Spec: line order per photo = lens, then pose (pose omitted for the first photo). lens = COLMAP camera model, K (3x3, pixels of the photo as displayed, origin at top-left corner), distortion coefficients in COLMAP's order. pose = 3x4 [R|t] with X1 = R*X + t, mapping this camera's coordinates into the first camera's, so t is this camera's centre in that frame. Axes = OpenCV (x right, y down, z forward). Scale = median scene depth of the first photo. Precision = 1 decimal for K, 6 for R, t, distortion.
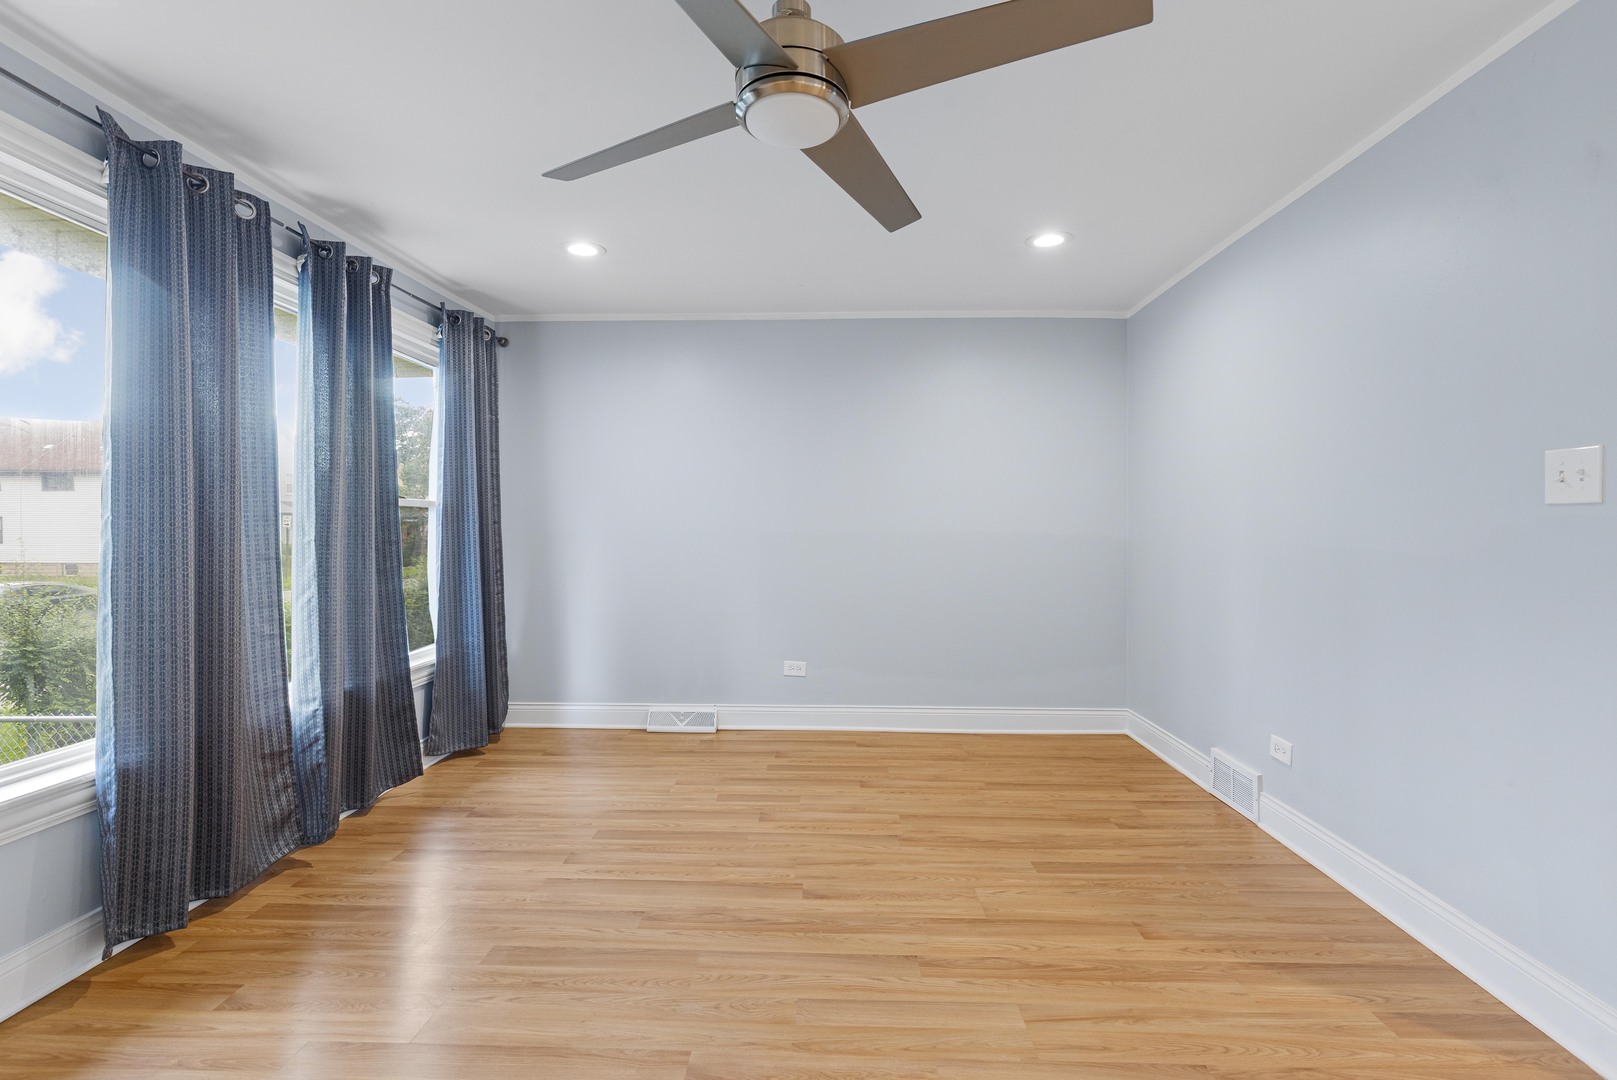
lens RADIAL K [[742.7, 0, 814.8], [0, 742.7, 532.3], [0, 0, 1]] dist [0.008597, -0.001807]
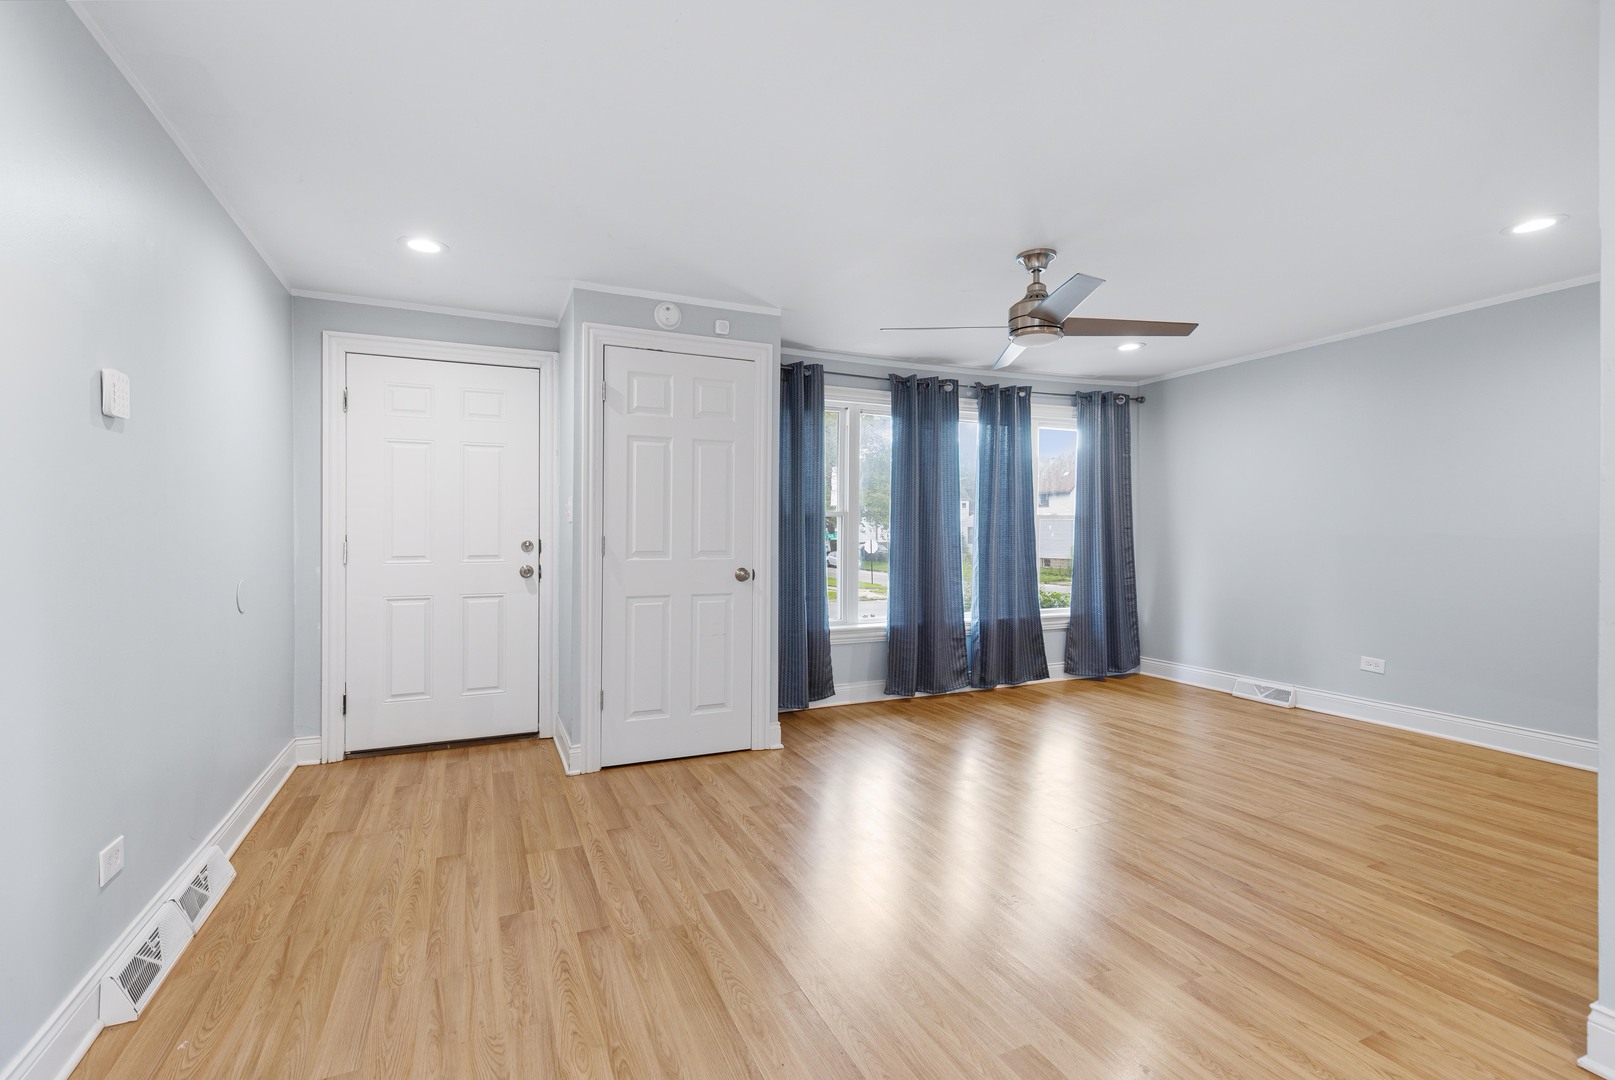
lens RADIAL K [[741.8, 0, 797.4], [0, 741.8, 526.2], [0, 0, 1]] dist [0.008597, -0.001807]
pose [[0.423432, -0.013432, -0.905828, 0.870077], [-0.001040, 0.999882, -0.015312, 0.007591], [0.905927, 0.007426, 0.423368, -0.270545]]
